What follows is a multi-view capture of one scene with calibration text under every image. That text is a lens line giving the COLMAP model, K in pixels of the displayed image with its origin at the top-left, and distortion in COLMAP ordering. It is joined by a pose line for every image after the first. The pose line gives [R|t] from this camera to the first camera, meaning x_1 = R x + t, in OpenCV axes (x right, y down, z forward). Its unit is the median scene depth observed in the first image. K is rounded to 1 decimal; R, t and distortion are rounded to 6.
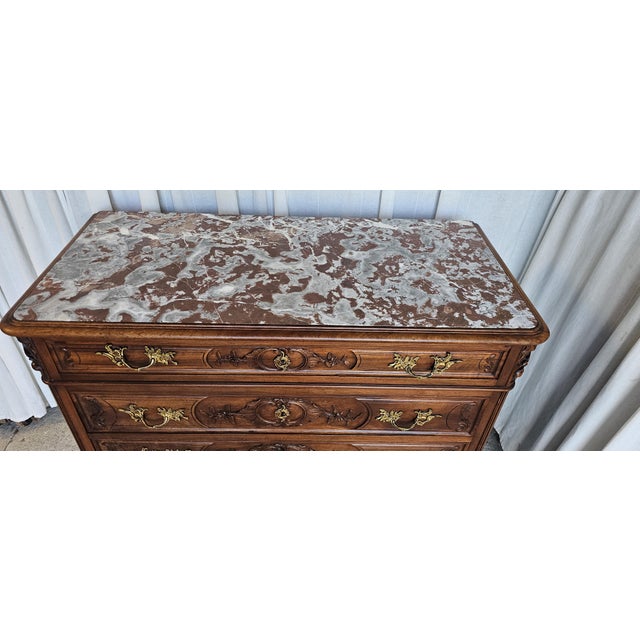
lens RADIAL K [[436.8, 0, 316.1], [0, 436.8, 301.1], [0, 0, 1]] dist [0.034738, -0.002544]
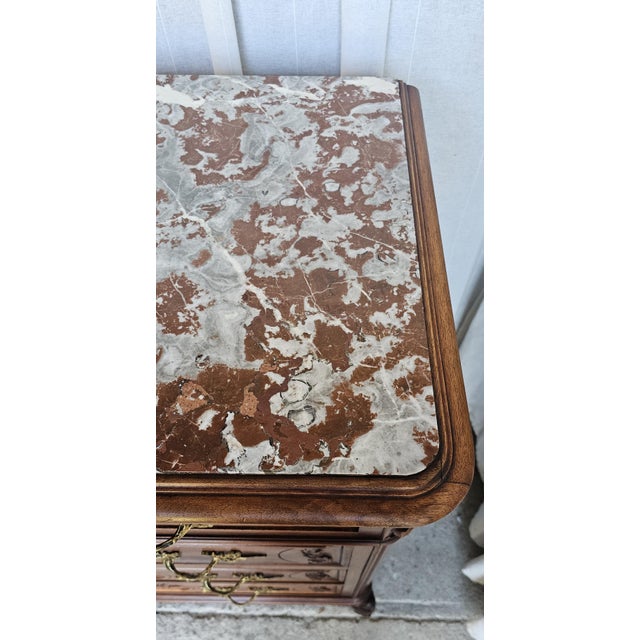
lens RADIAL K [[493.4, 0, 330.1], [0, 493.4, 357.9], [0, 0, 1]] dist [0.004842, 0.000173]
pose [[0.999240, 0.006177, -0.038490, 0.393421], [0.008164, 0.932316, 0.361553, -0.136896], [0.038119, -0.361592, 0.931557, 0.609509]]
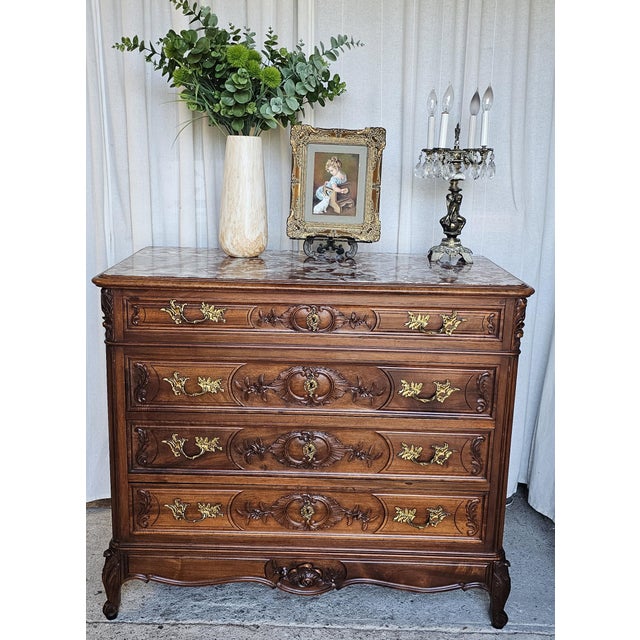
lens RADIAL K [[683.6, 0, 312.0], [0, 683.6, 282.5], [0, 0, 1]] dist [0.105697, -0.183540]
pose [[0.999759, -0.004956, -0.021364, -0.038924], [-0.004823, 0.900611, -0.434599, 0.794238], [0.021395, 0.434597, 0.900371, -0.662256]]
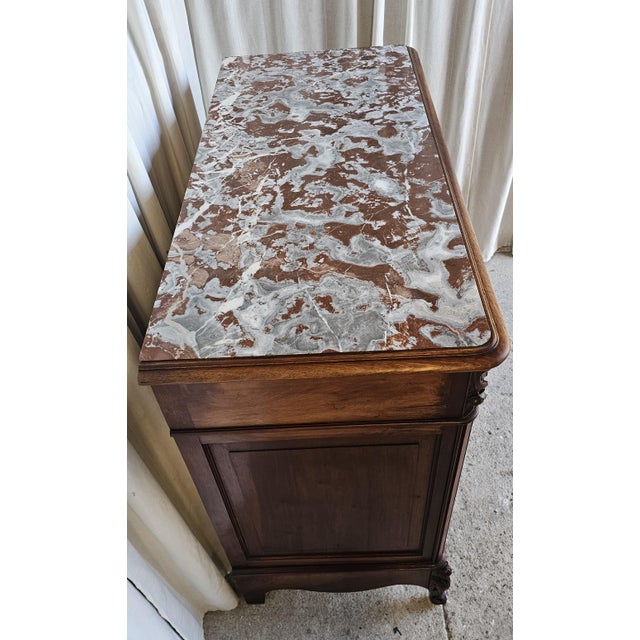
lens RADIAL K [[559.0, 0, 321.5], [0, 559.0, 336.1], [0, 0, 1]] dist [0.096907, -0.161120]
pose [[0.002689, -0.750387, 0.660994, -1.080888], [0.655394, 0.500563, 0.565593, -0.539014], [-0.755282, 0.431690, 0.493145, 0.660225]]
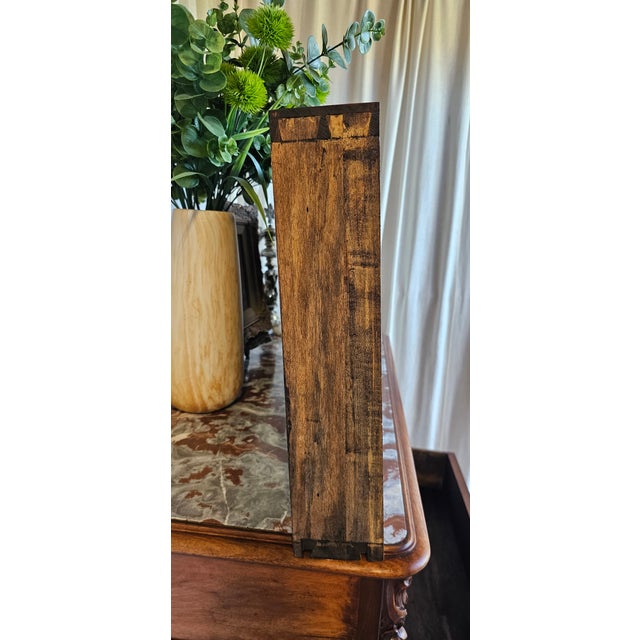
lens RADIAL K [[439.8, 0, 323.6], [0, 439.8, 318.7], [0, 0, 1]] dist [0.043983, -0.057297]
pose [[0.116505, -0.223995, 0.967602, -1.014200], [0.564083, 0.816780, 0.121161, -0.271742], [-0.817458, 0.531692, 0.221510, 0.698855]]
